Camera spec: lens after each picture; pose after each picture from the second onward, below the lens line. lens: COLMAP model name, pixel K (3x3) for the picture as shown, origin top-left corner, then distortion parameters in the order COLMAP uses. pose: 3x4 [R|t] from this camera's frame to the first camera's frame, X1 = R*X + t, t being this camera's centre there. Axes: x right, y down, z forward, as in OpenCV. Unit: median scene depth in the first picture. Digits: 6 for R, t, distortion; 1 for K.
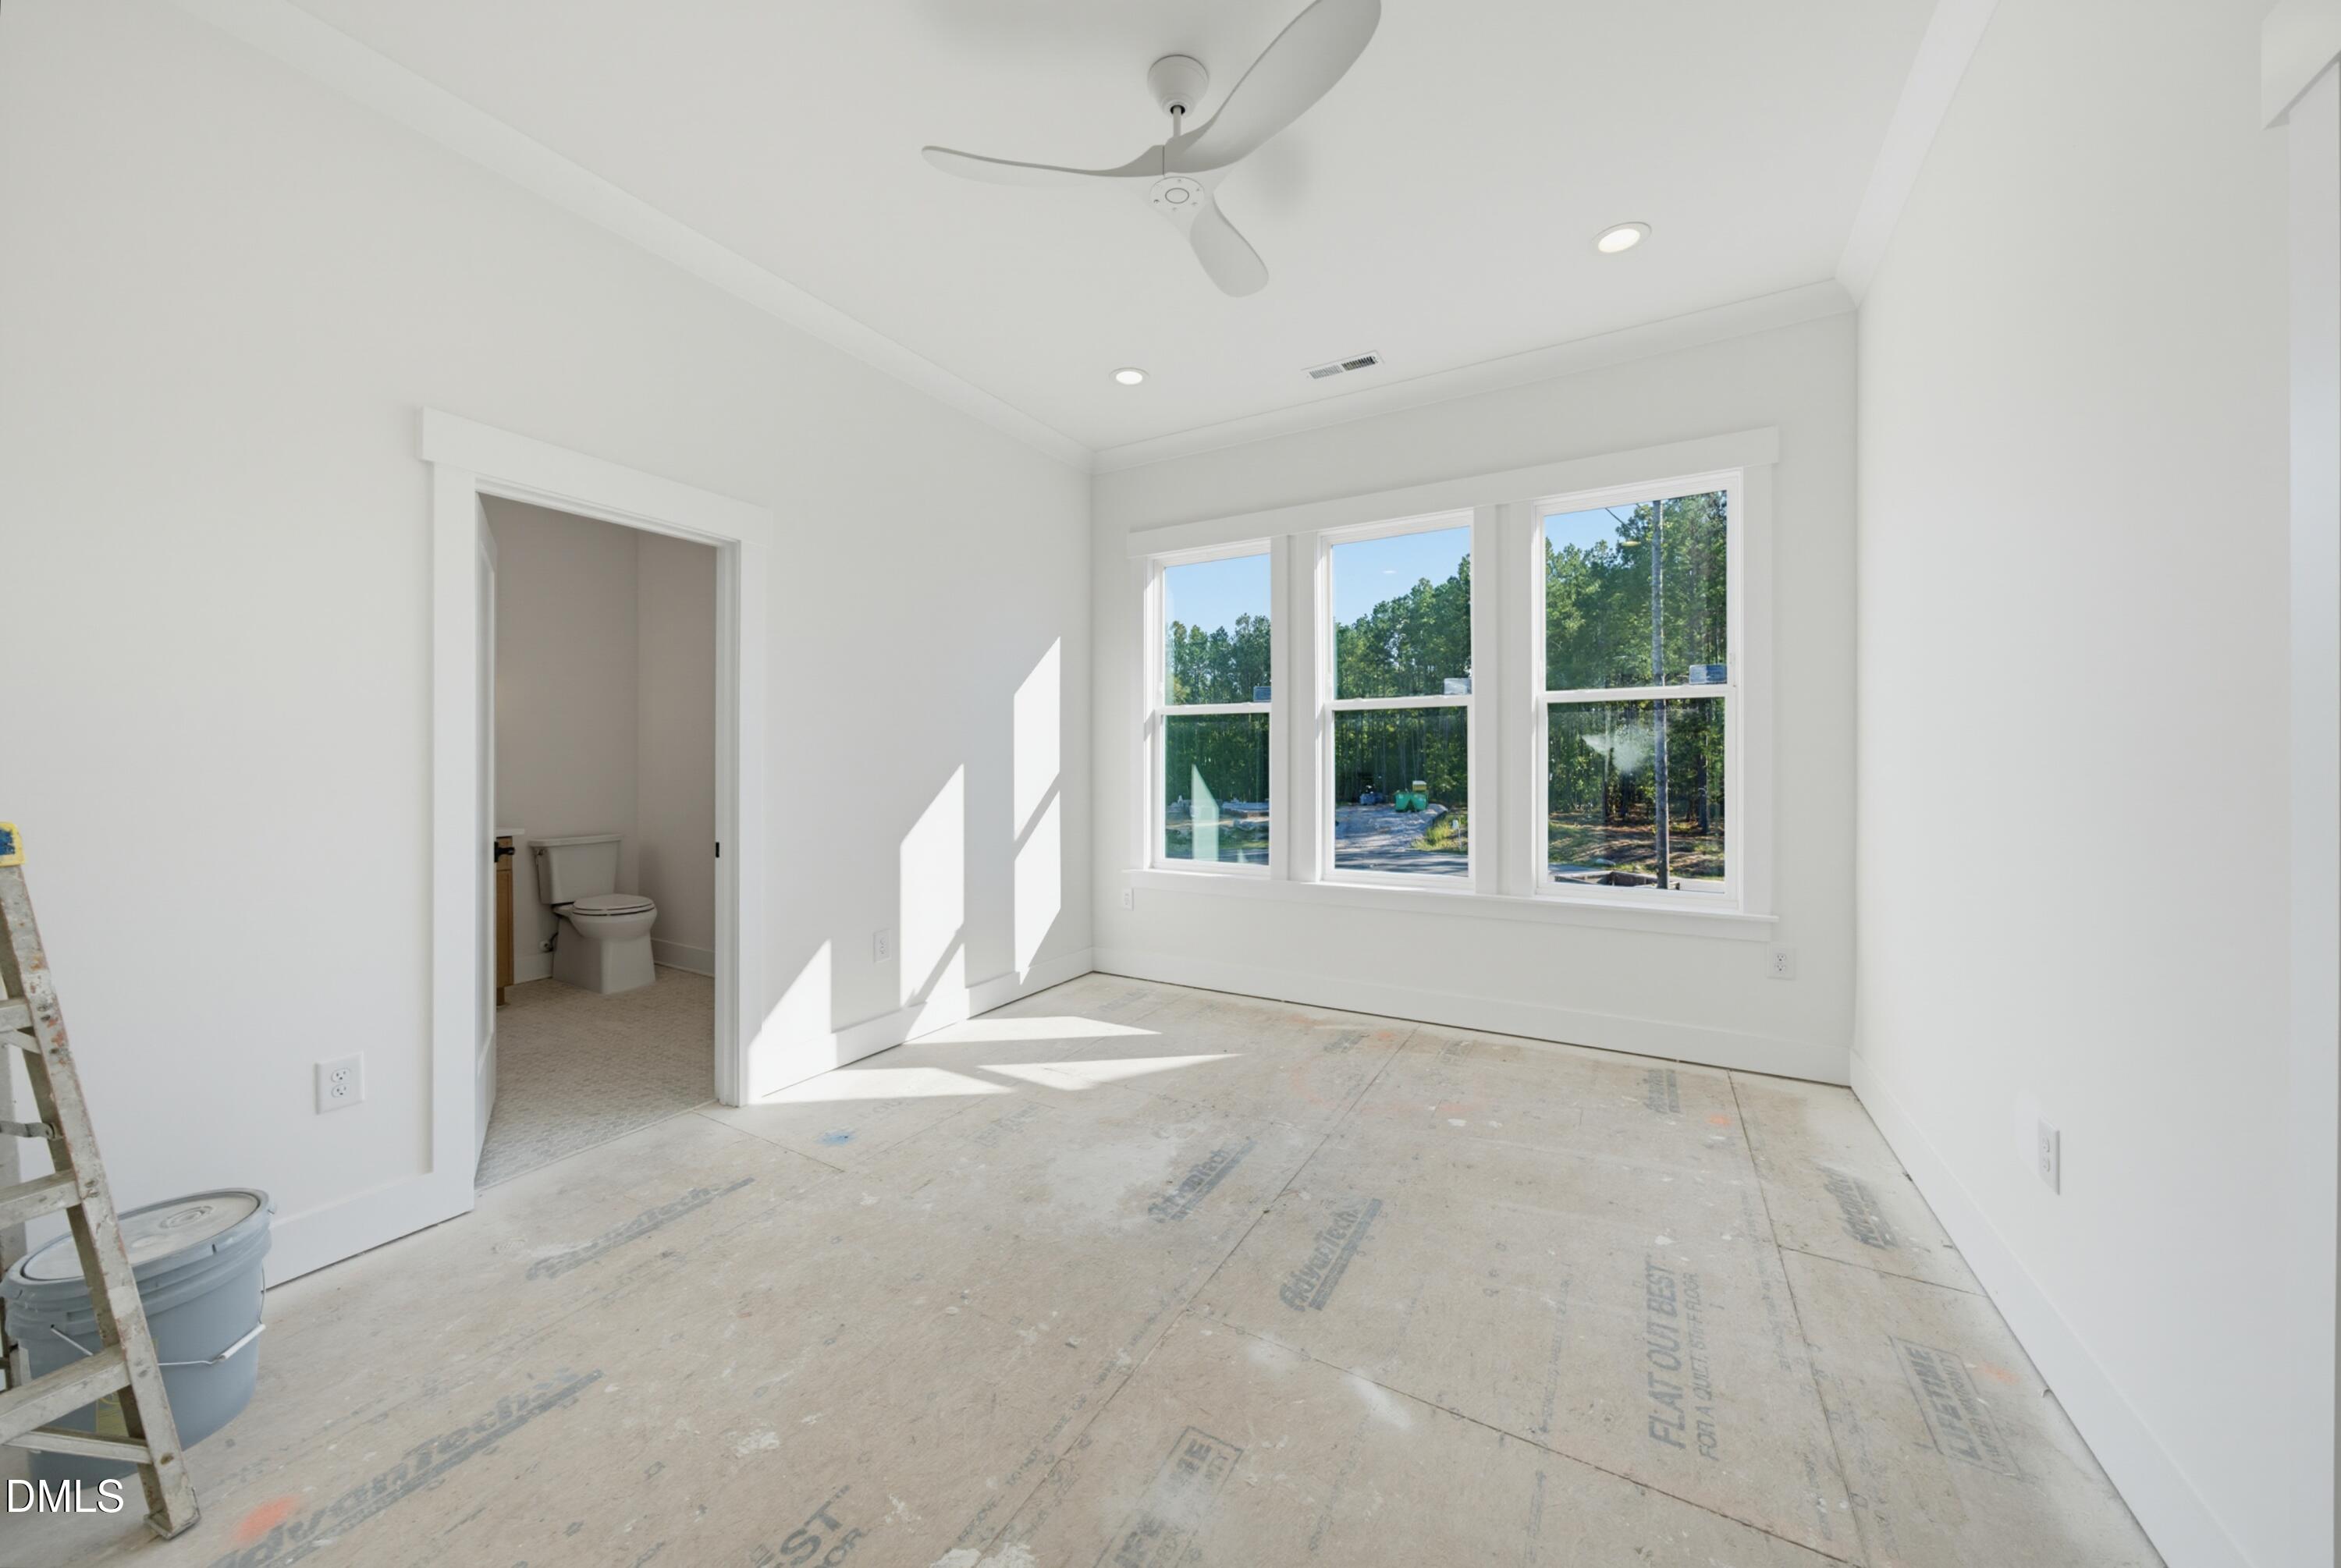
lens RADIAL K [[723.0, 0, 1161.3], [0, 723.0, 752.8], [0, 0, 1]] dist [-0.017396, 0.005671]
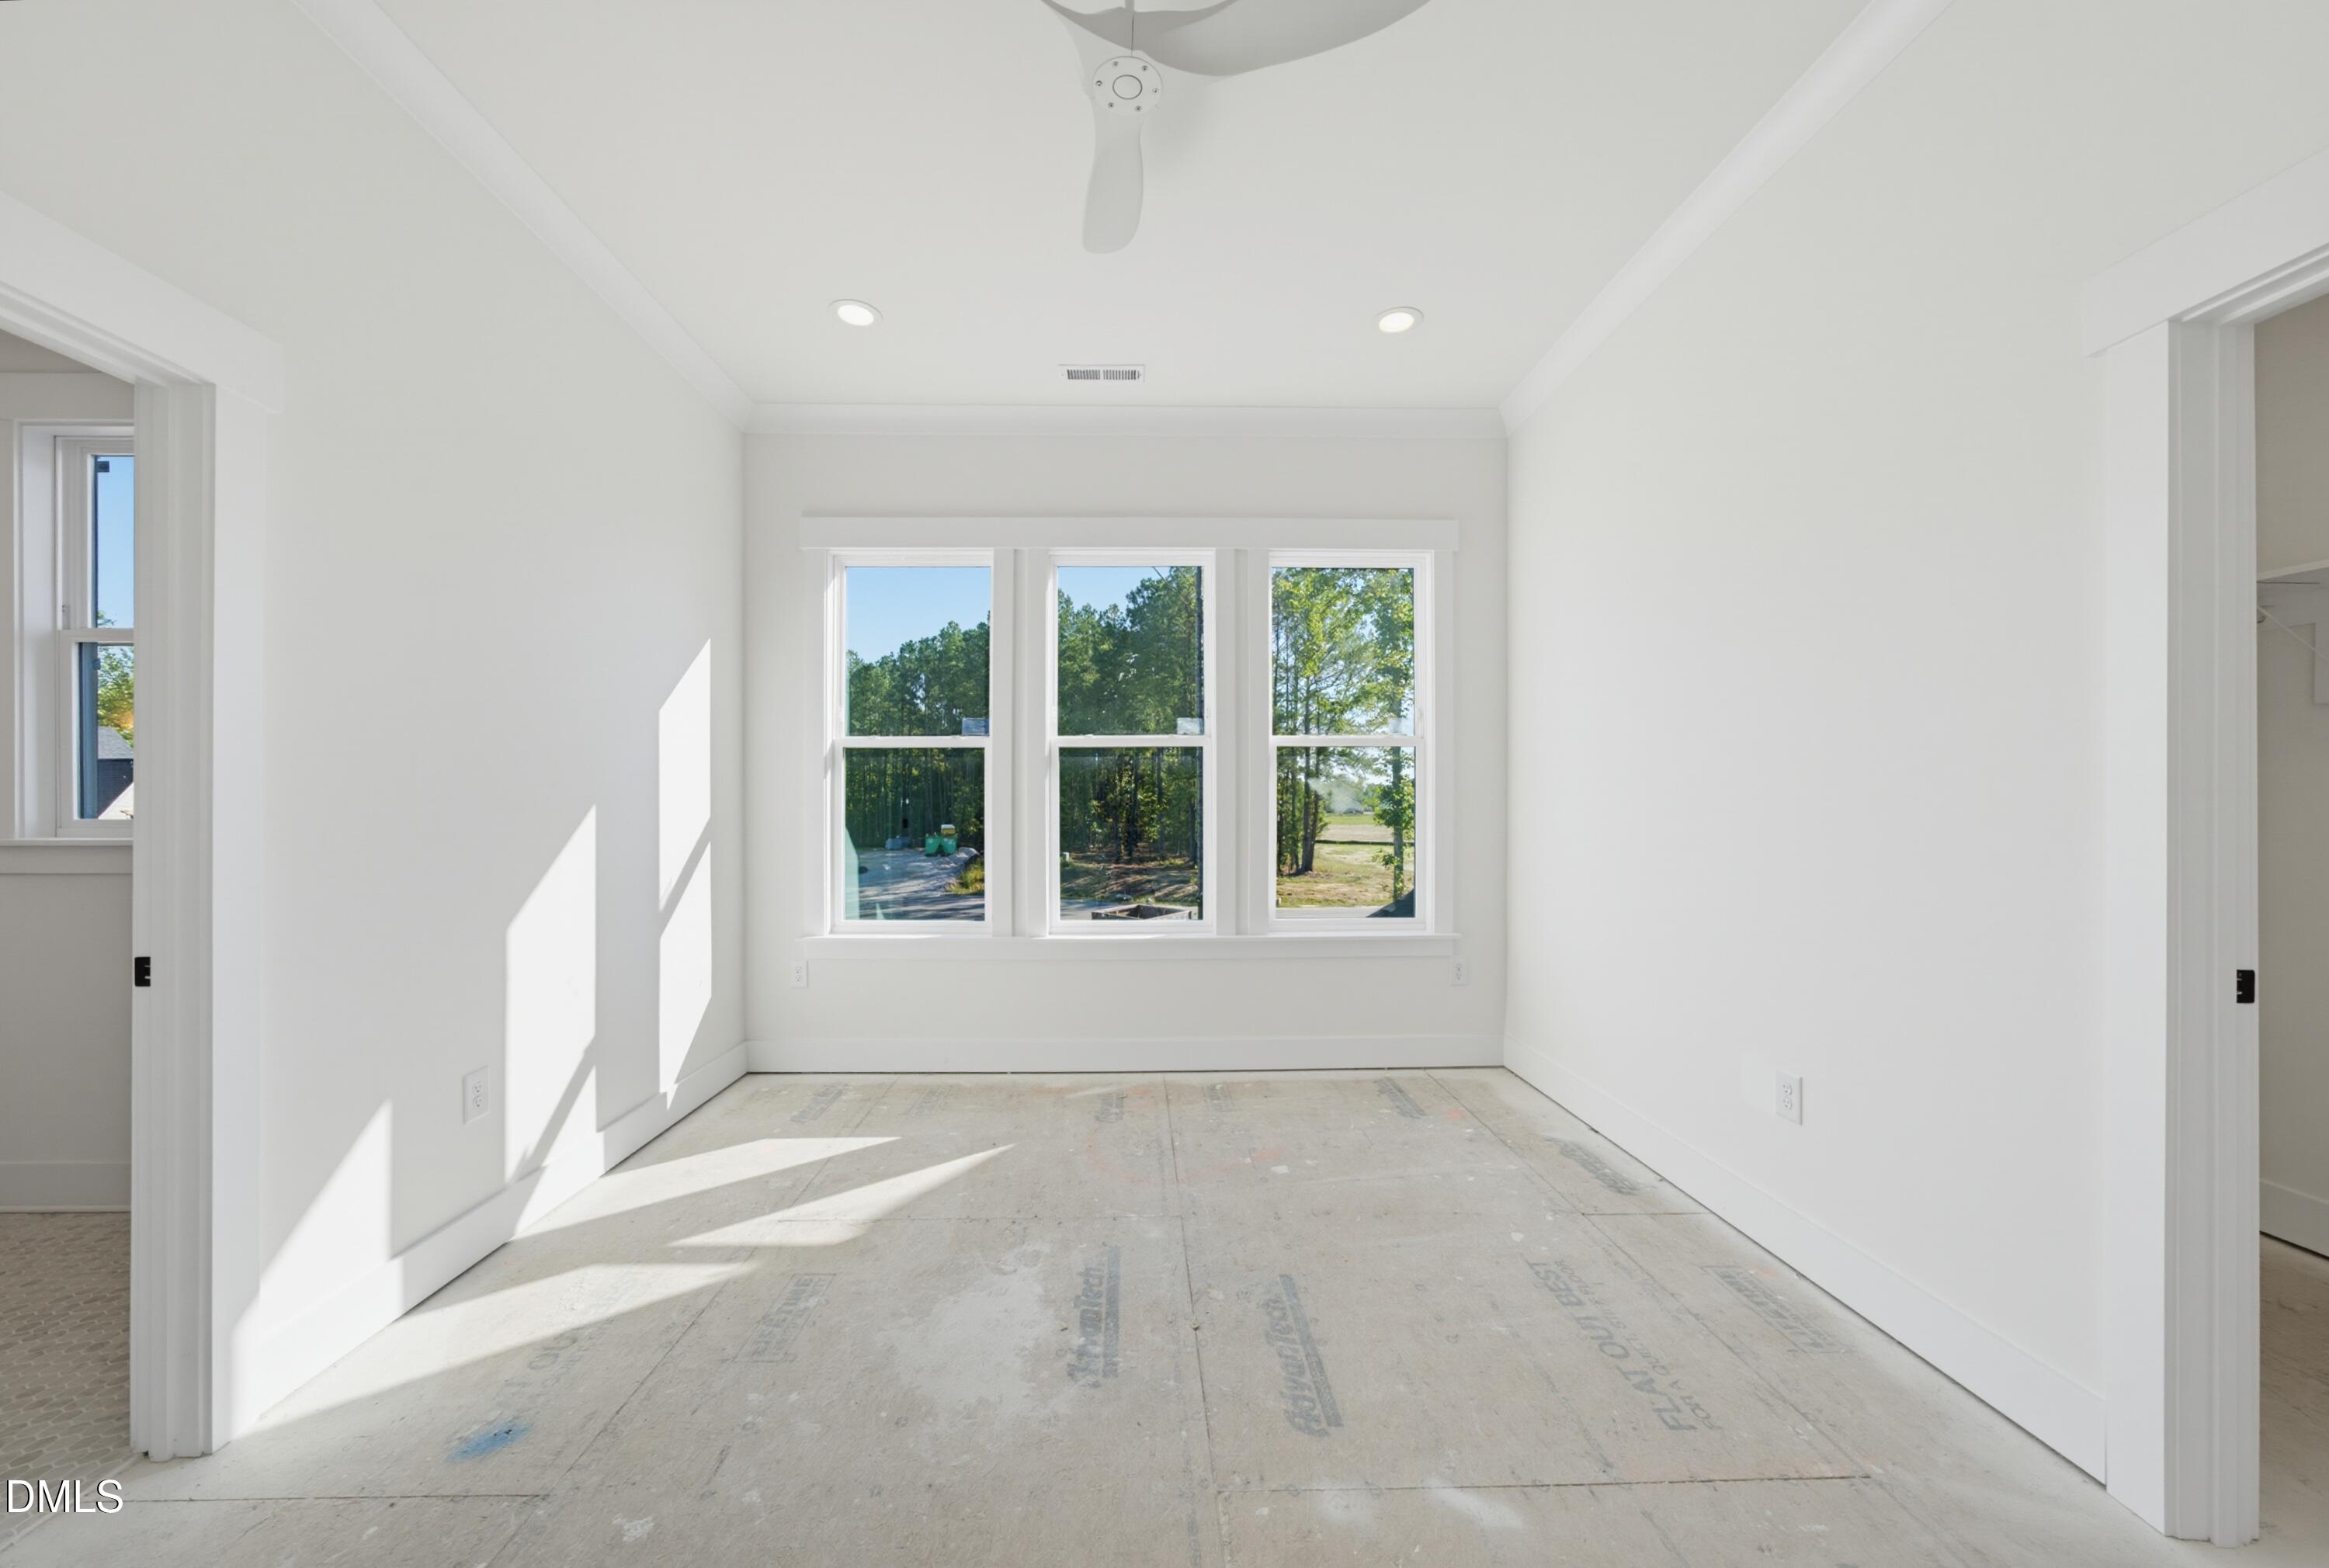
lens RADIAL K [[765.4, 0, 1162.5], [0, 765.4, 795.1], [0, 0, 1]] dist [-0.003305, -0.000254]
pose [[0.876648, 0.004427, 0.481112, -0.184459], [-0.003554, 0.999990, -0.002724, 0.006574], [-0.481119, 0.000678, 0.876655, 0.128415]]
